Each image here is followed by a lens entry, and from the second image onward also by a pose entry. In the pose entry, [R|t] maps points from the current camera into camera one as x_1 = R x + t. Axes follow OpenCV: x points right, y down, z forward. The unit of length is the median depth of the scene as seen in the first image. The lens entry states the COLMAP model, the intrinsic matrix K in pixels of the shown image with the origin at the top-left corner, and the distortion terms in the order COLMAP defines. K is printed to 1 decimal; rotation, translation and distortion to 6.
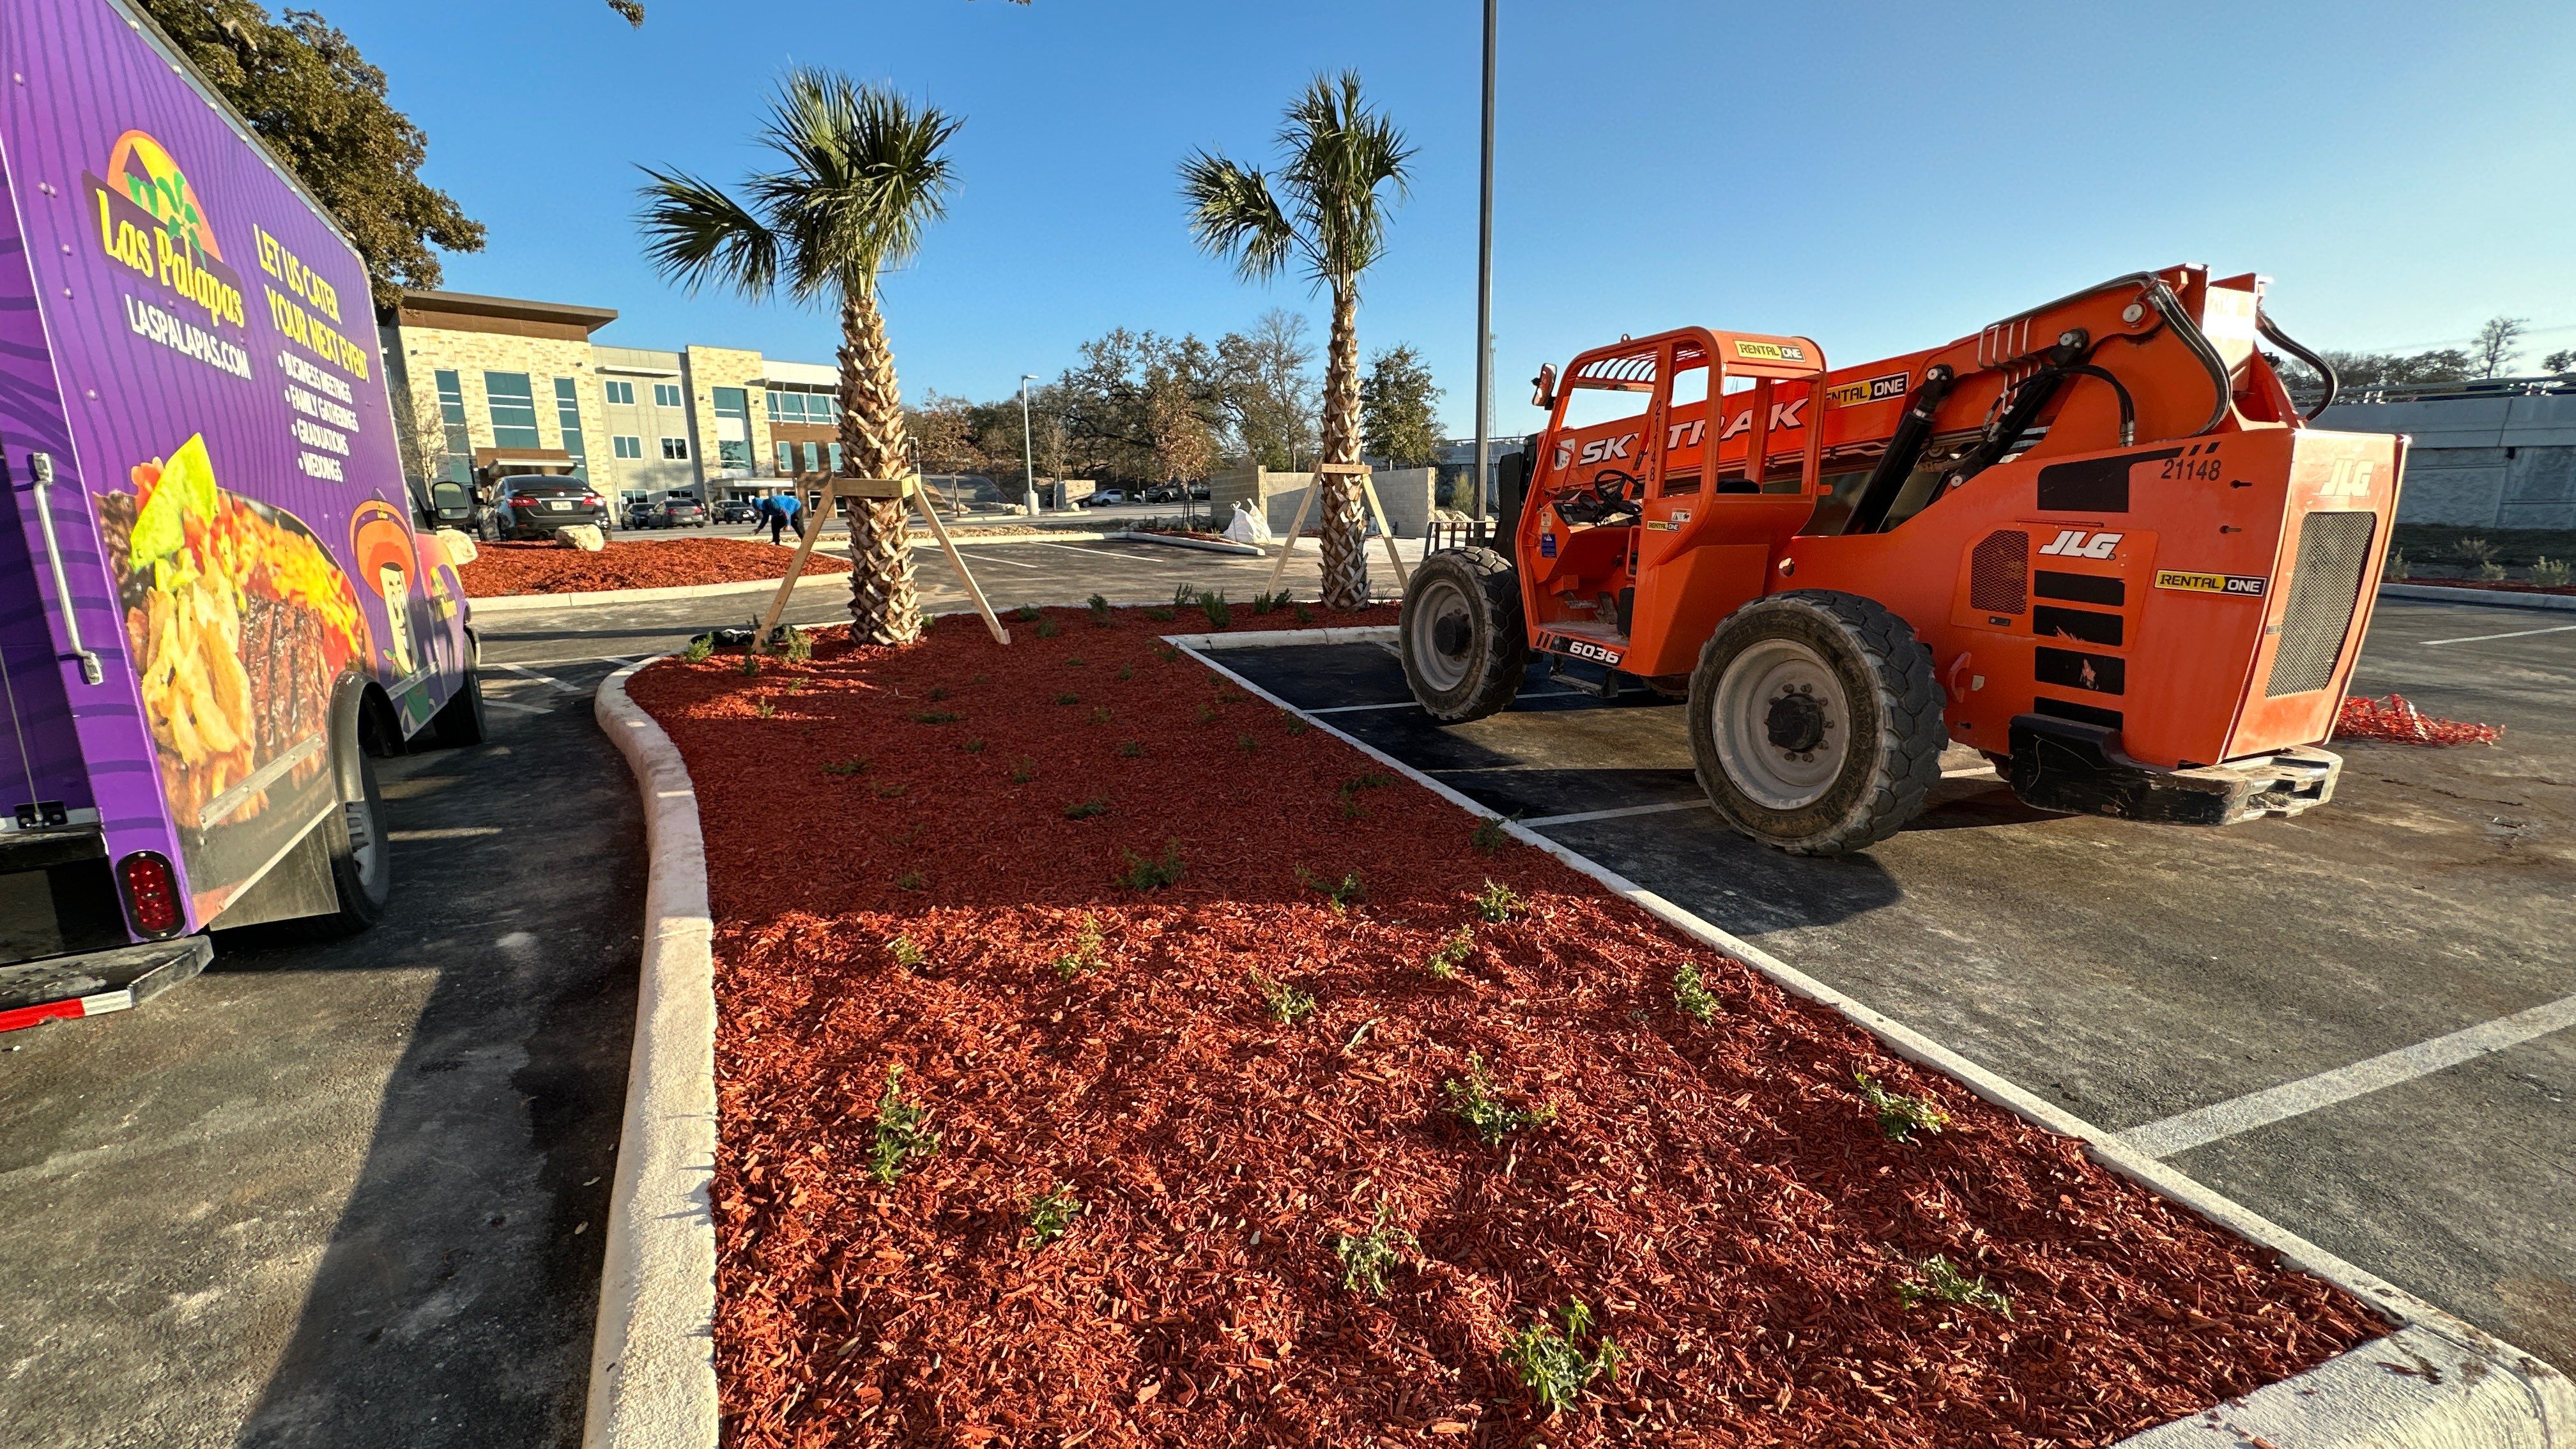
lens RADIAL K [[1024.6, 0, 1288.0], [0, 1024.6, 724.5], [0, 0, 1]] dist [-0.001829, 0.000026]
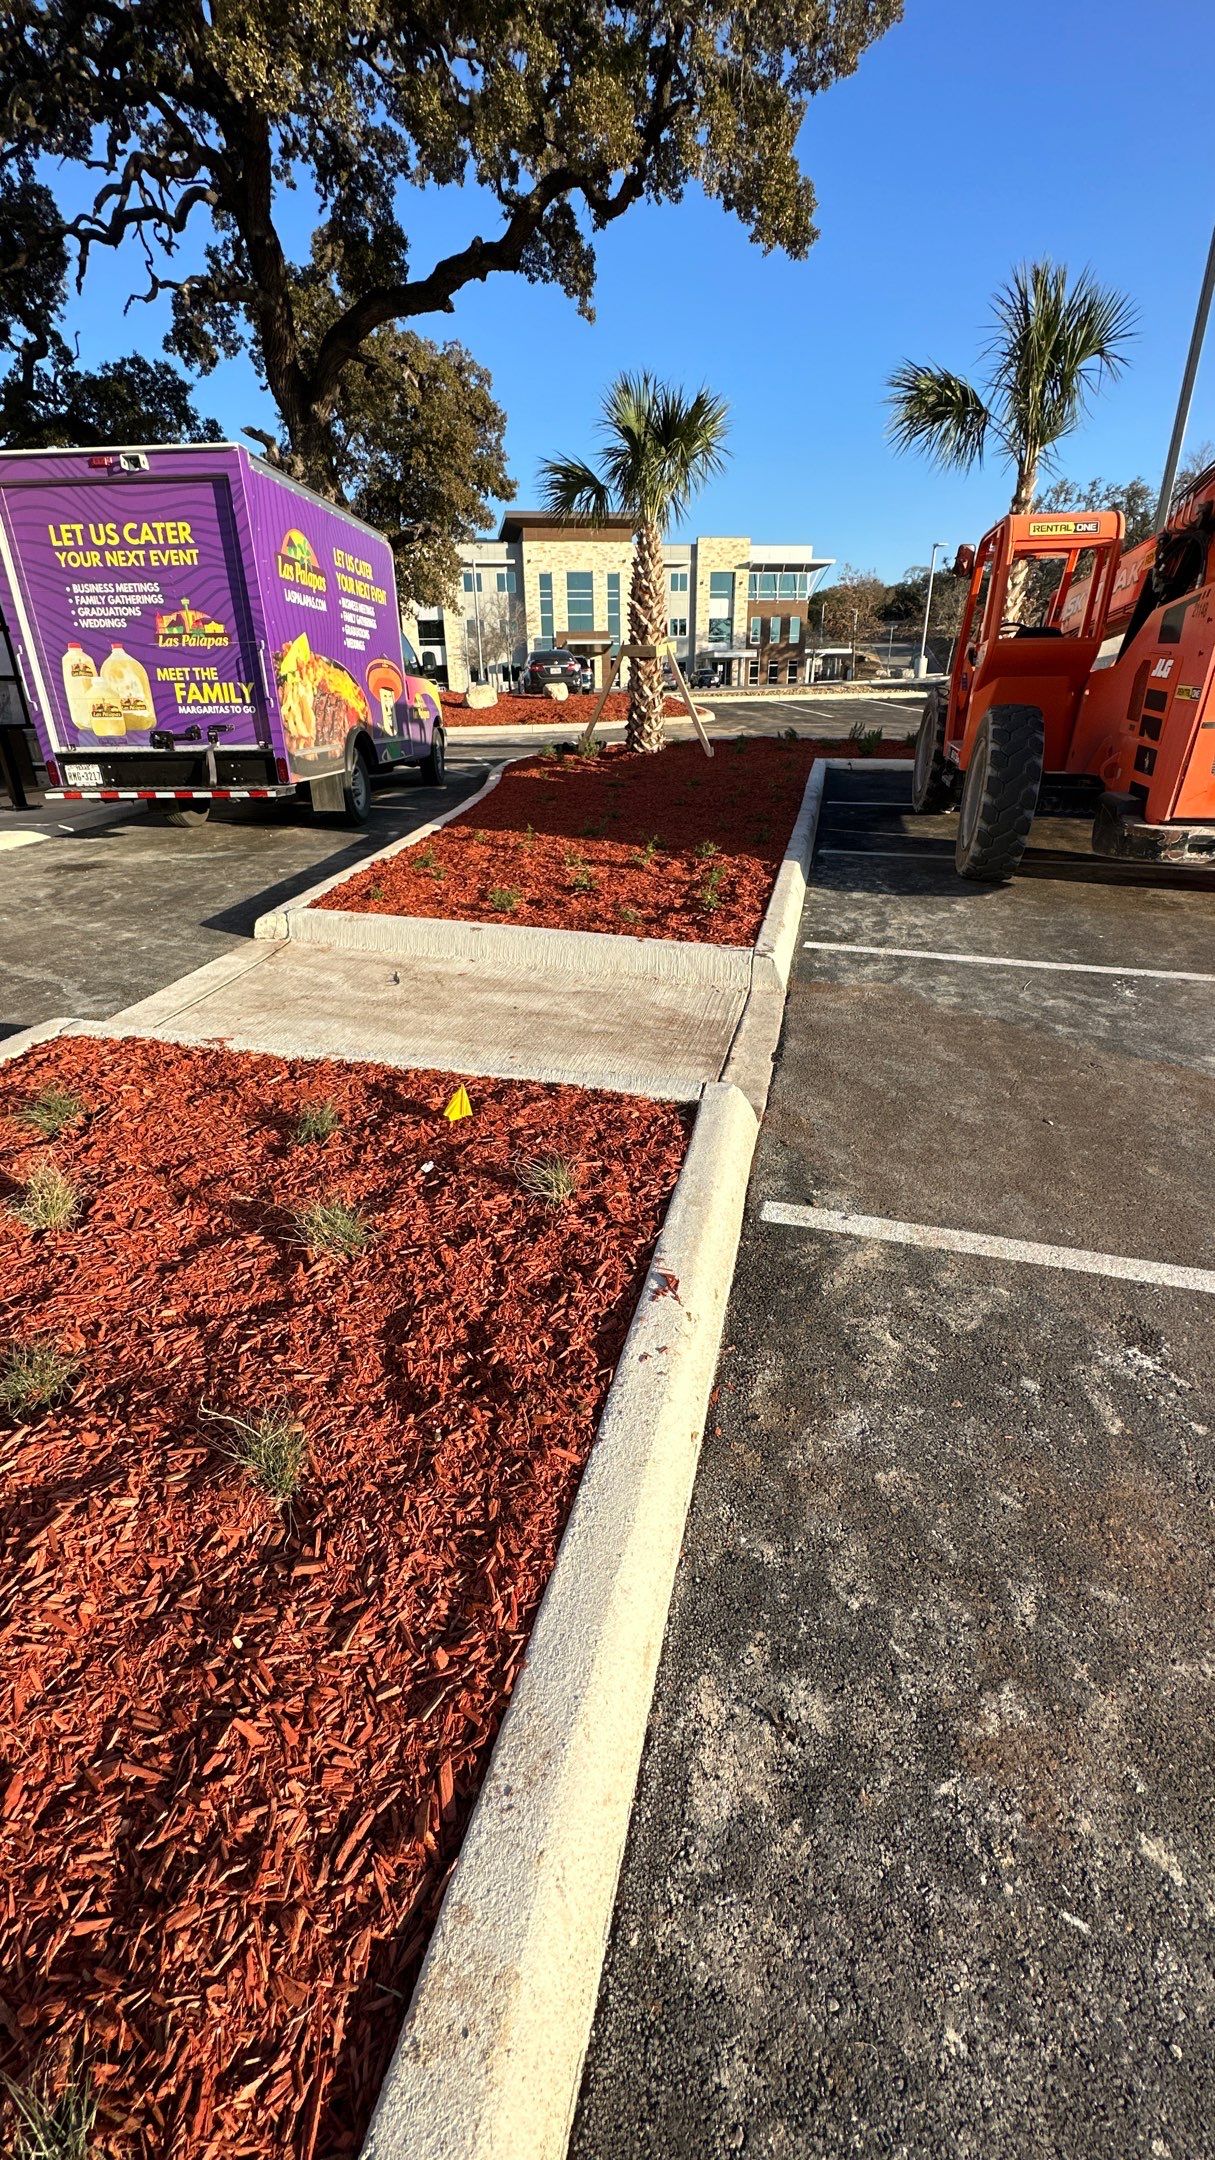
lens RADIAL K [[859.1, 0, 607.5], [0, 859.1, 1080.0], [0, 0, 1]] dist [-0.001829, 0.000026]
pose [[0.814341, 0.239458, -0.528686, 0.436212], [-0.111622, 0.958532, 0.262215, 0.073320], [0.569552, -0.154519, 0.807301, -0.251289]]
